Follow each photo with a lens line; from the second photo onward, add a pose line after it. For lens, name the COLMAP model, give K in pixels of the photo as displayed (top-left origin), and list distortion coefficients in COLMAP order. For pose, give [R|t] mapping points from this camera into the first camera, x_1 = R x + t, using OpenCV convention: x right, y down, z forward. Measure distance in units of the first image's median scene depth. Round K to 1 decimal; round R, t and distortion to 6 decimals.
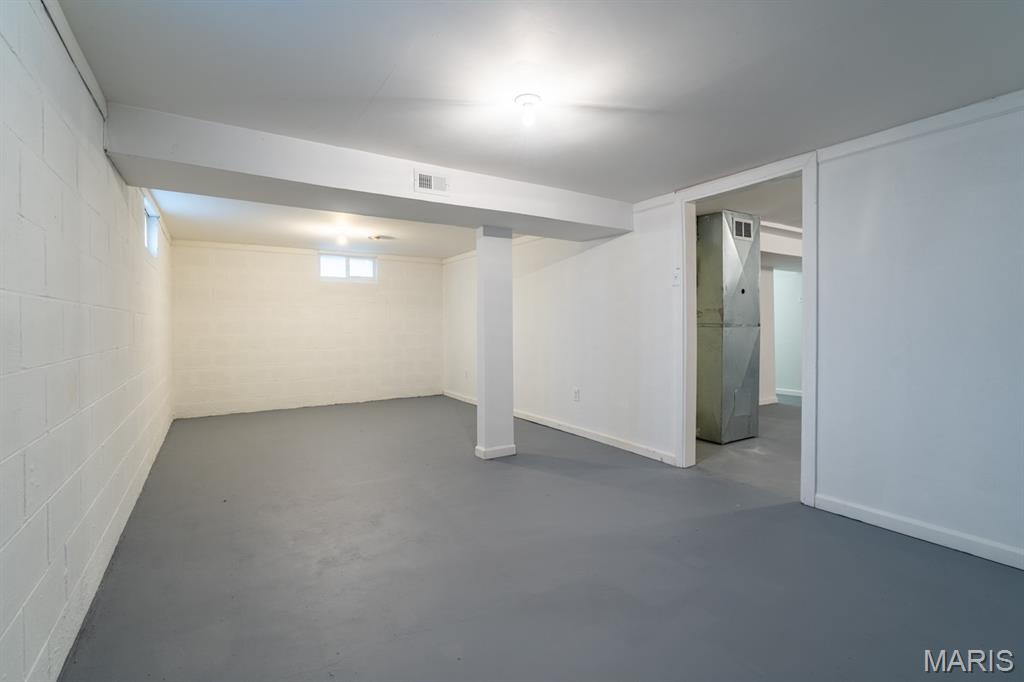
lens RADIAL K [[469.2, 0, 512.0], [0, 469.2, 341.0], [0, 0, 1]] dist [-0.001049, -0.000001]
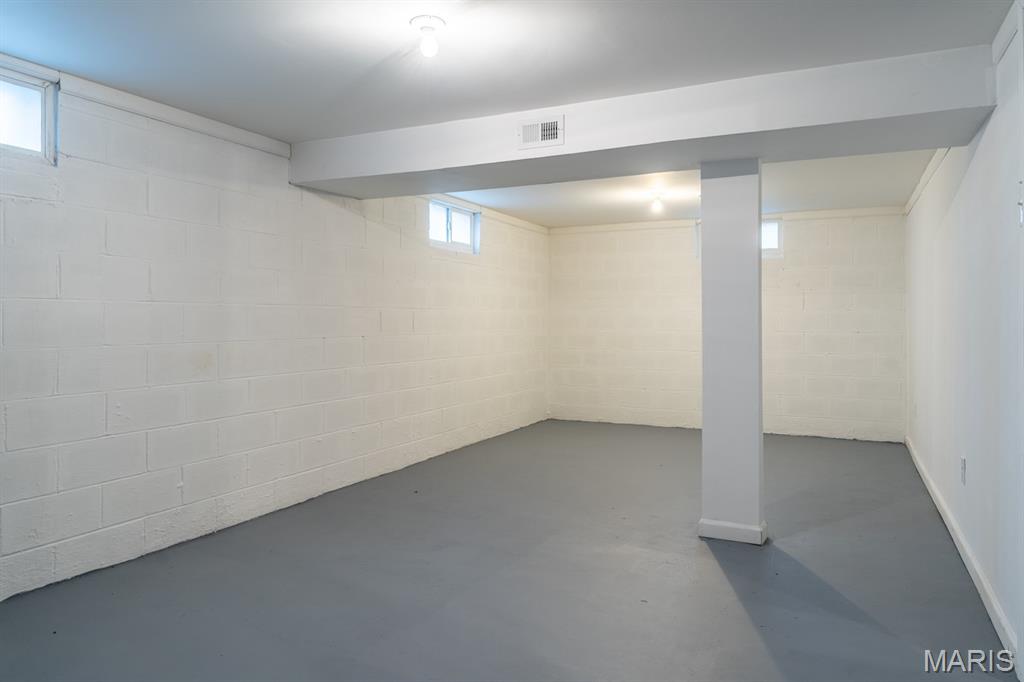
lens RADIAL K [[688.6, 0, 512.0], [0, 688.6, 341.0], [0, 0, 1]] dist [-0.004854, -0.001173]
pose [[0.514718, 0.030728, -0.856809, 0.364494], [-0.034198, 0.999298, 0.015294, -0.007055], [0.856677, 0.021430, 0.515408, 0.184035]]
